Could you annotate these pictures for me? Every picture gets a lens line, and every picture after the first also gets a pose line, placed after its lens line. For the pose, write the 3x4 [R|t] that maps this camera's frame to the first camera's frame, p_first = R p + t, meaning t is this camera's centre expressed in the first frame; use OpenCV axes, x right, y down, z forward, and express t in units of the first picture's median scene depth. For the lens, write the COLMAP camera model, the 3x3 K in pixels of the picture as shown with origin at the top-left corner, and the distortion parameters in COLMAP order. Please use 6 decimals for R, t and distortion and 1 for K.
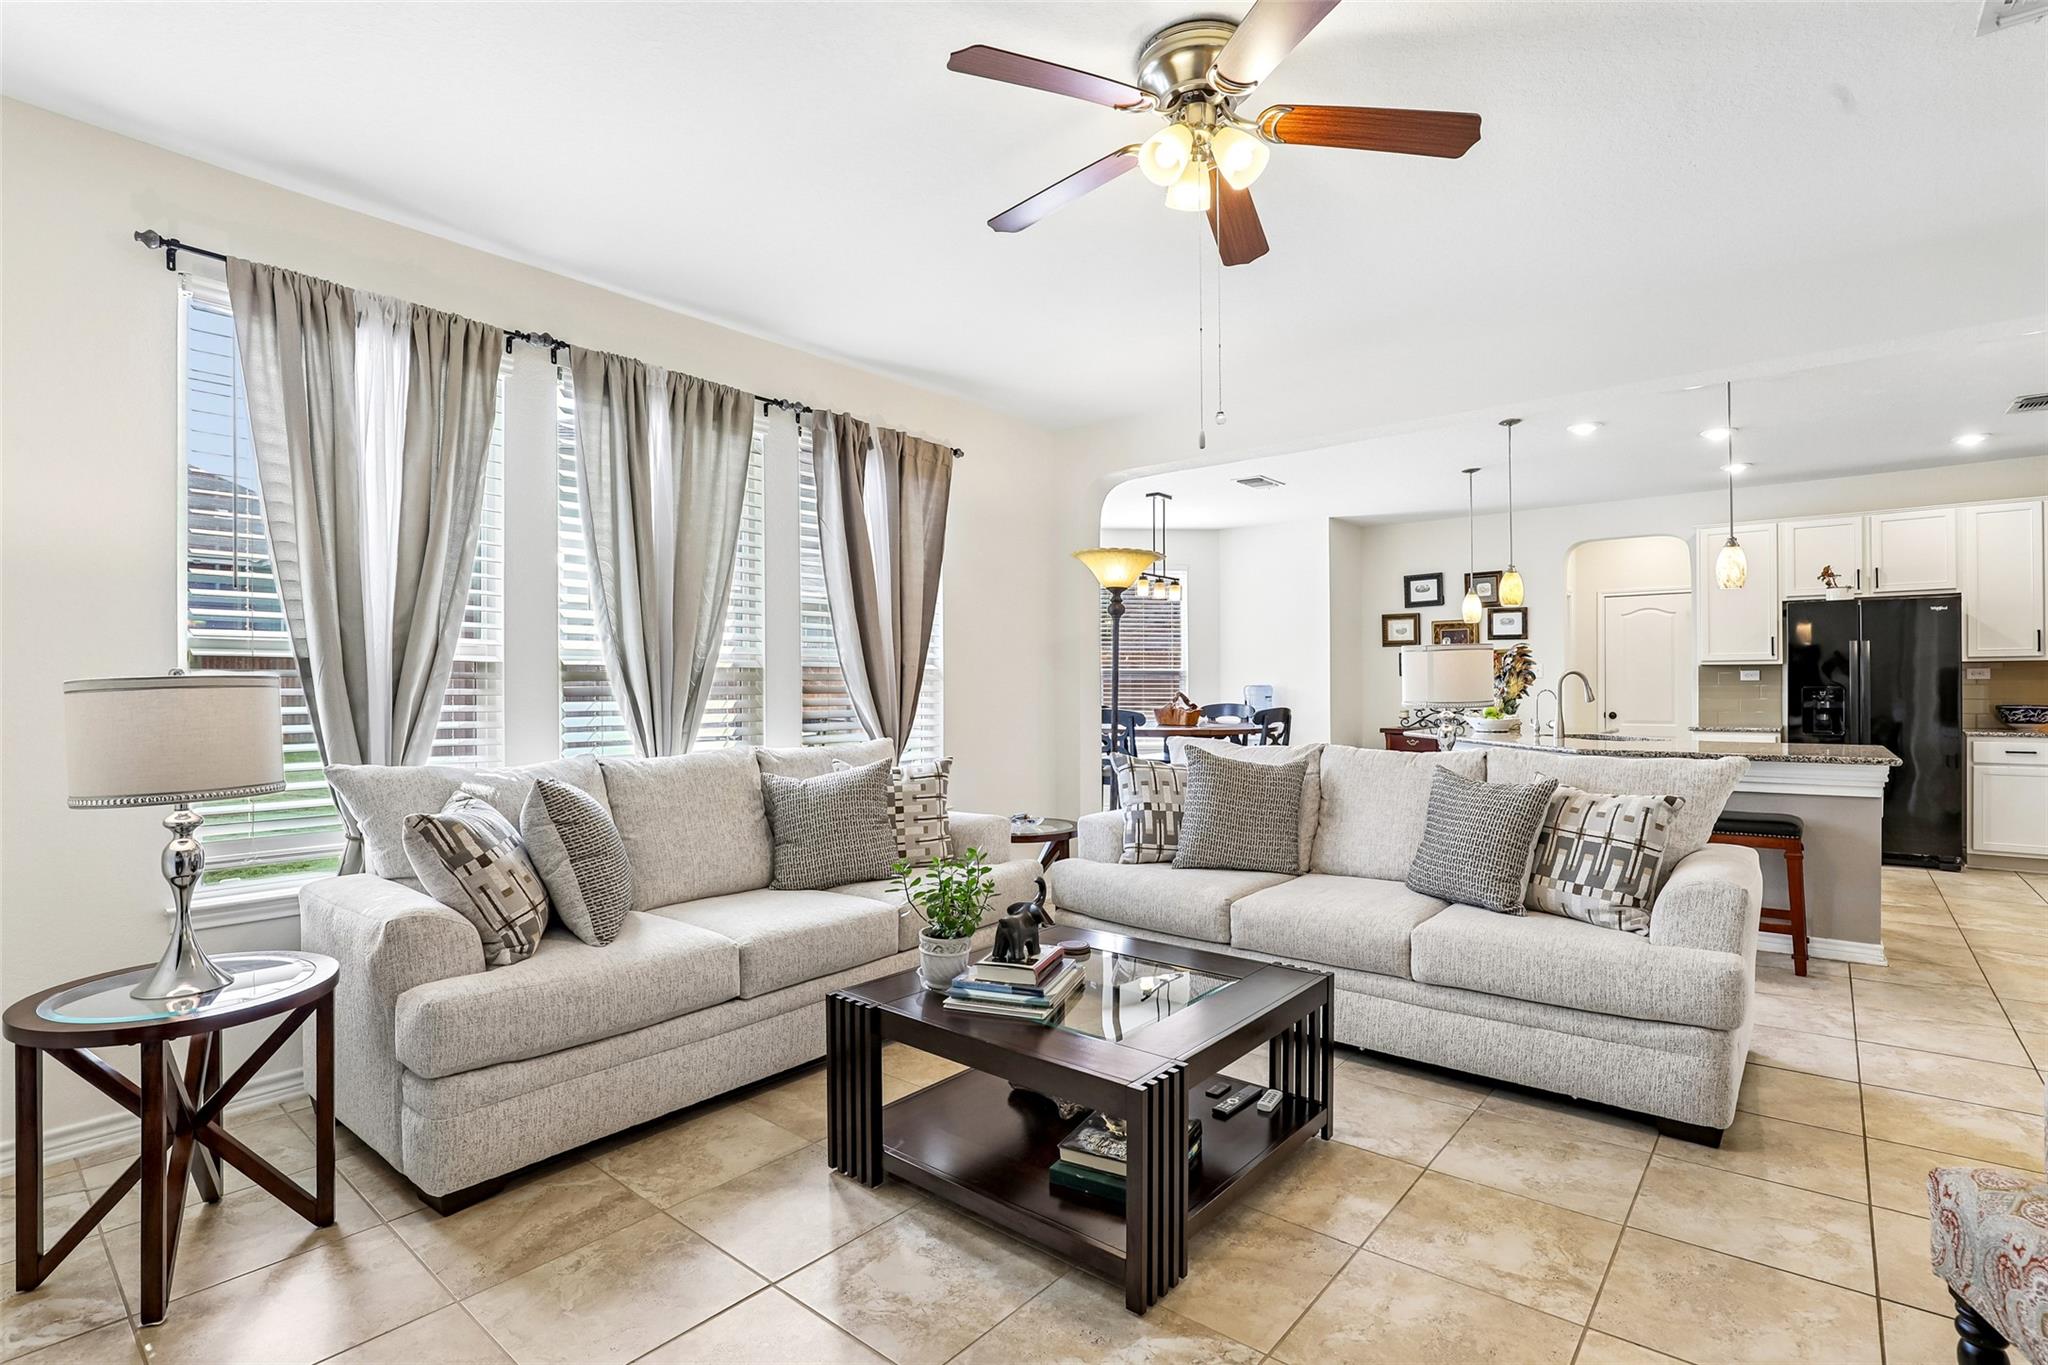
lens RADIAL K [[972.5, 0, 1059.0], [0, 972.5, 680.8], [0, 0, 1]] dist [-0.006654, 0.001144]
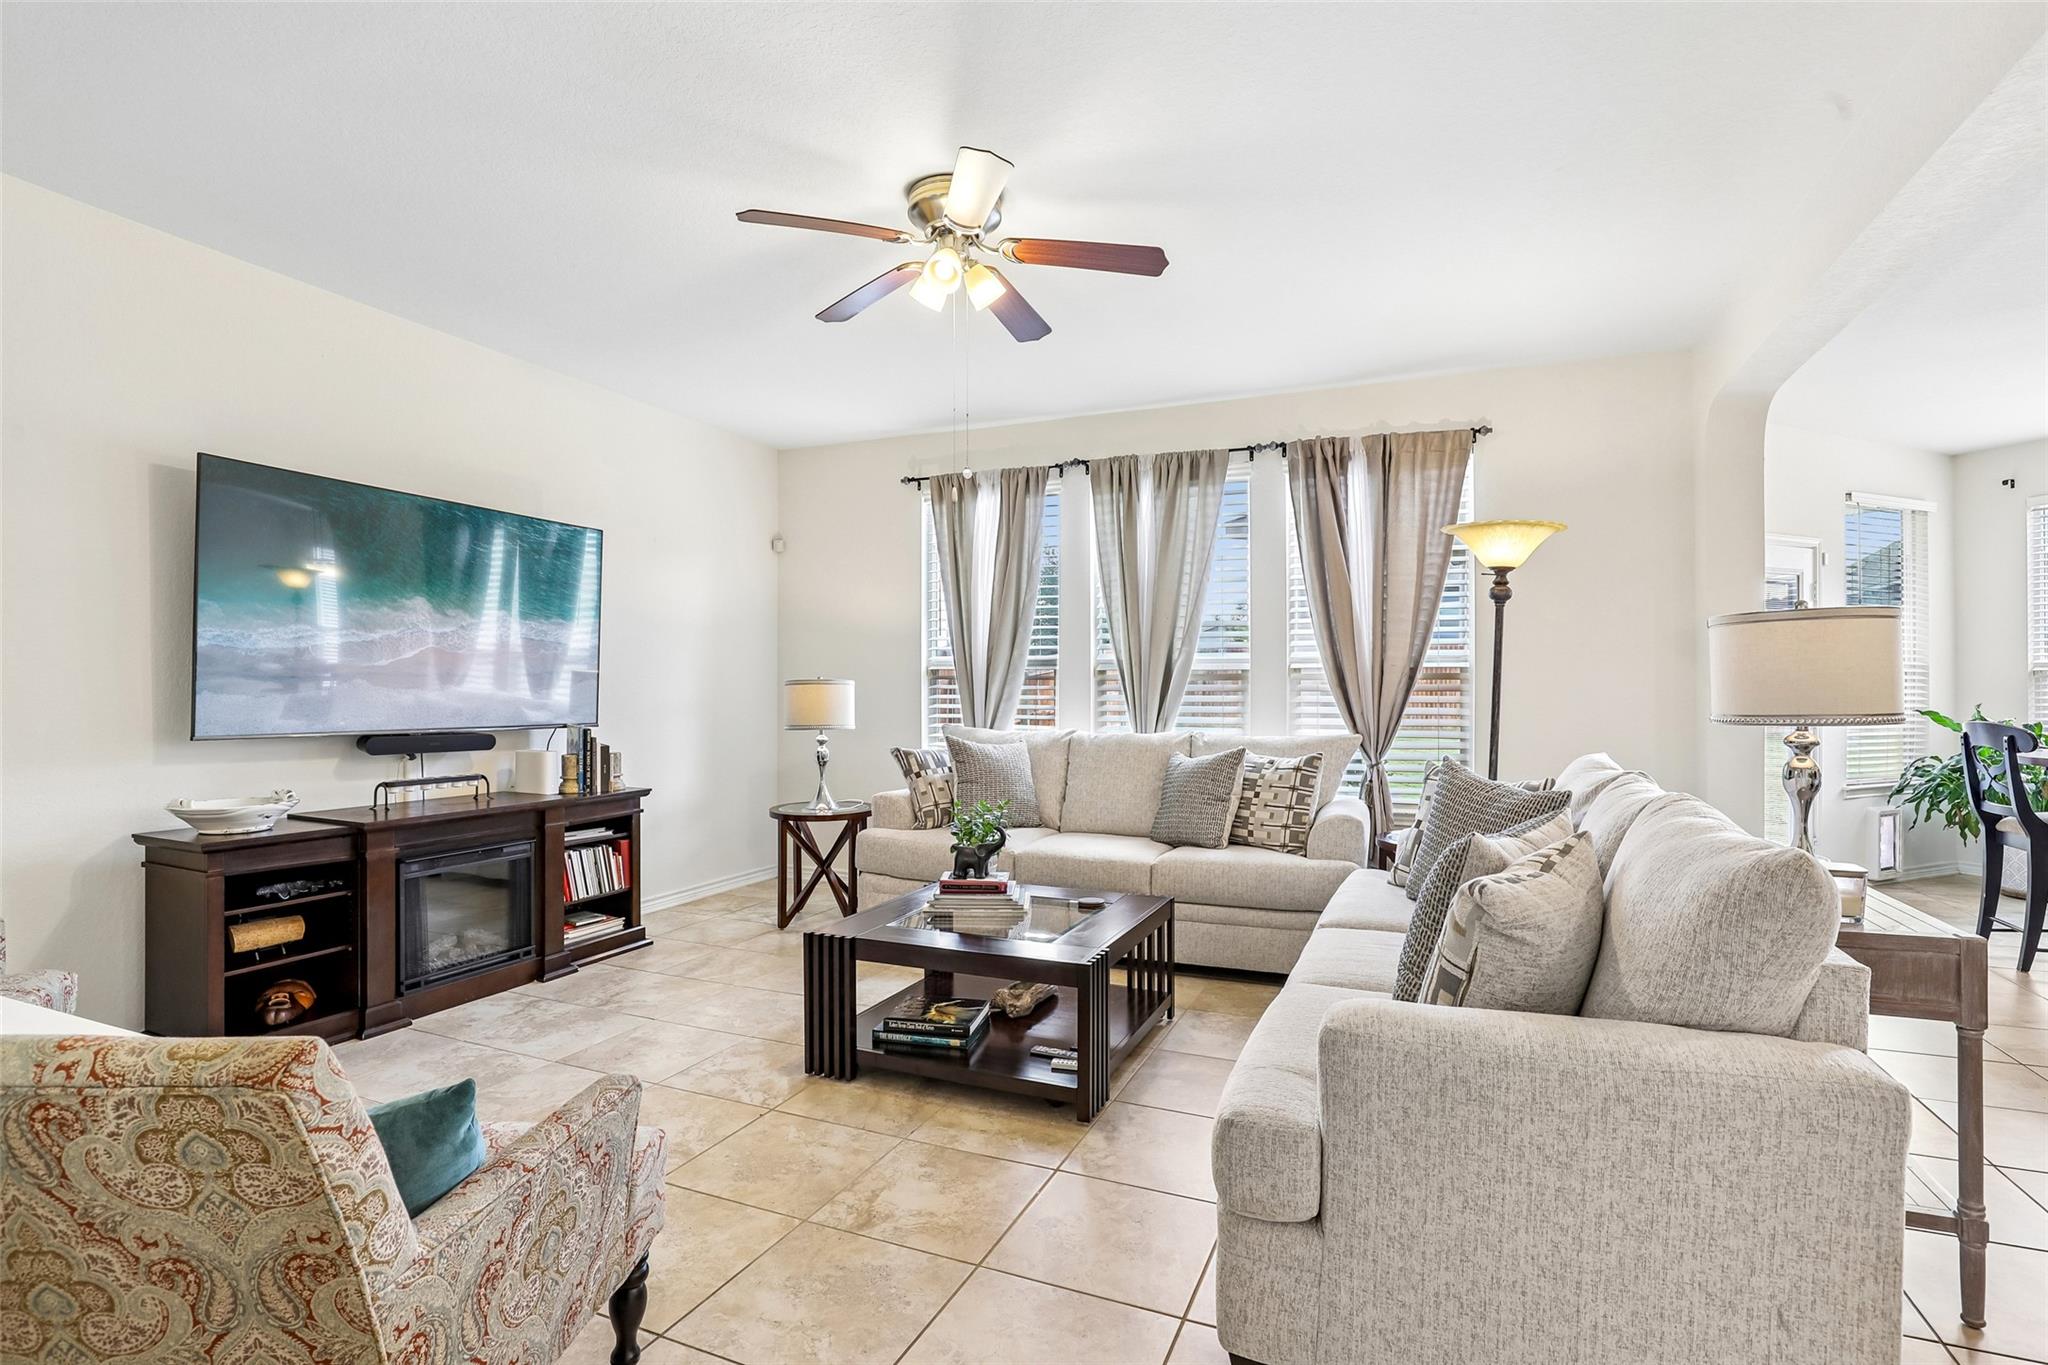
lens RADIAL K [[972.5, 0, 1038.5], [0, 972.5, 683.2], [0, 0, 1]] dist [-0.006654, 0.001144]
pose [[0.269769, 0.002706, -0.962921, 1.499719], [0.003190, 0.999988, 0.003704, -0.002171], [0.962920, -0.004071, 0.269757, 0.803966]]
